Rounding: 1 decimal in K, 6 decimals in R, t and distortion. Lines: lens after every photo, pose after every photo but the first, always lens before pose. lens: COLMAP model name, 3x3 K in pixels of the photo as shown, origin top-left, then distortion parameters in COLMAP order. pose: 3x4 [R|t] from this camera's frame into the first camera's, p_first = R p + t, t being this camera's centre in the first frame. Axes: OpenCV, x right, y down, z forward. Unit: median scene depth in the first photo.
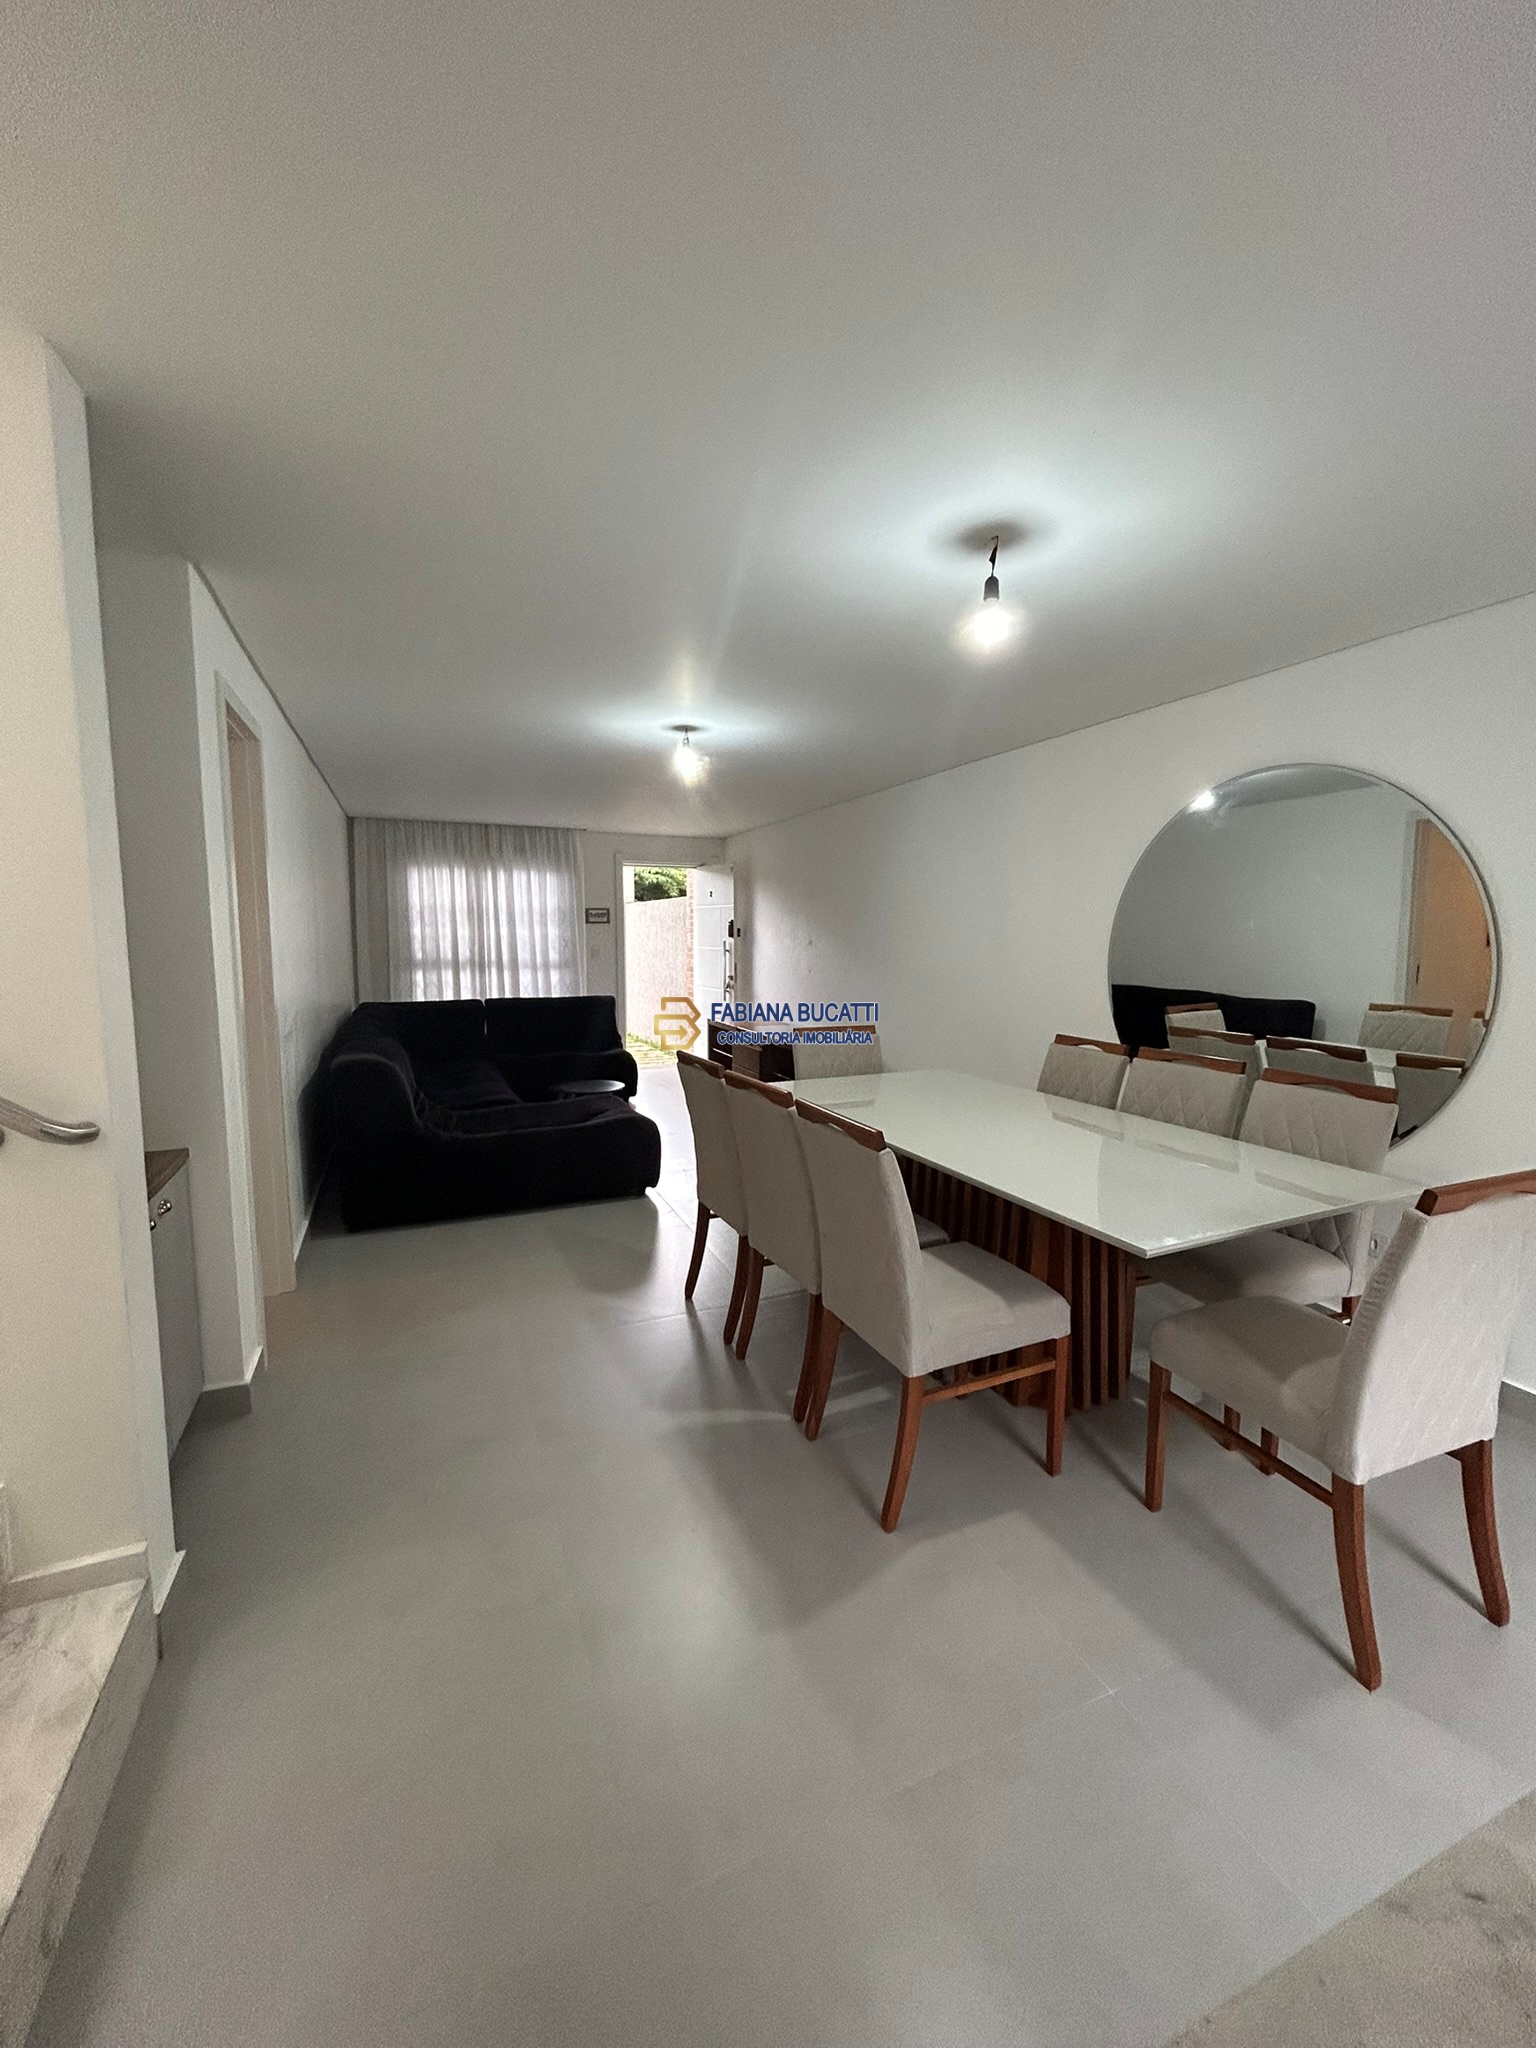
lens RADIAL K [[827.2, 0, 772.7], [0, 827.2, 1024.9], [0, 0, 1]] dist [0.000132, 0.000910]
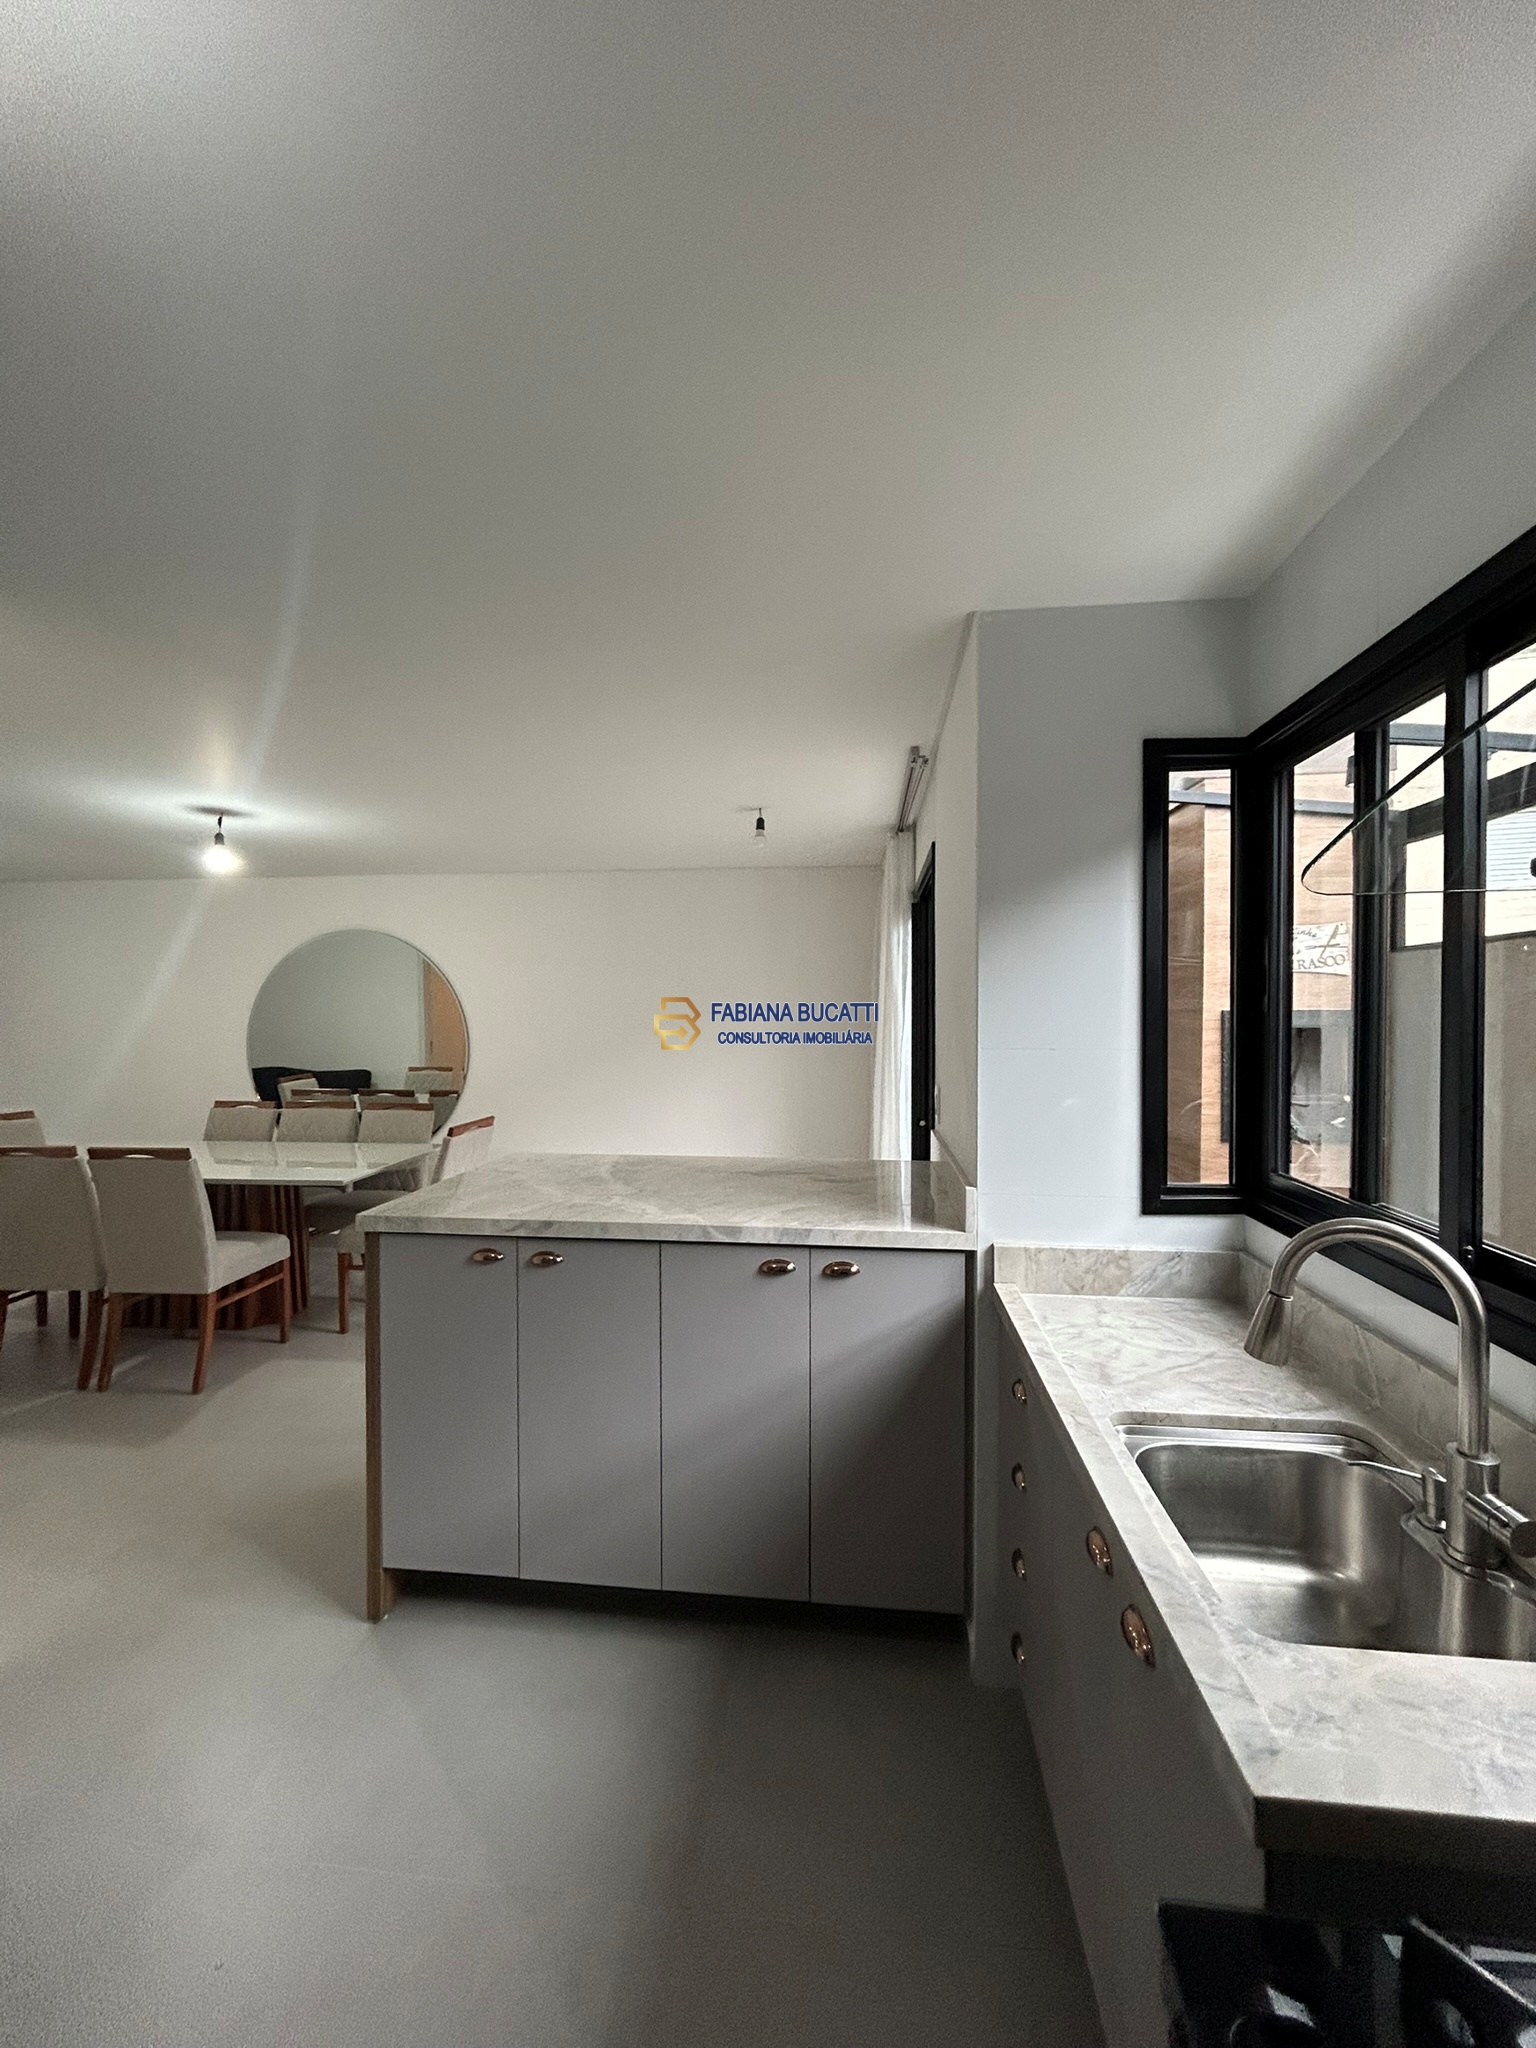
lens RADIAL K [[827.2, 0, 757.7], [0, 827.2, 1025.3], [0, 0, 1]] dist [0.000132, 0.000910]
pose [[0.496877, -0.014169, 0.867705, -0.570721], [0.102936, 0.993770, -0.042717, 0.054460], [-0.861694, 0.110543, 0.495241, -0.672520]]
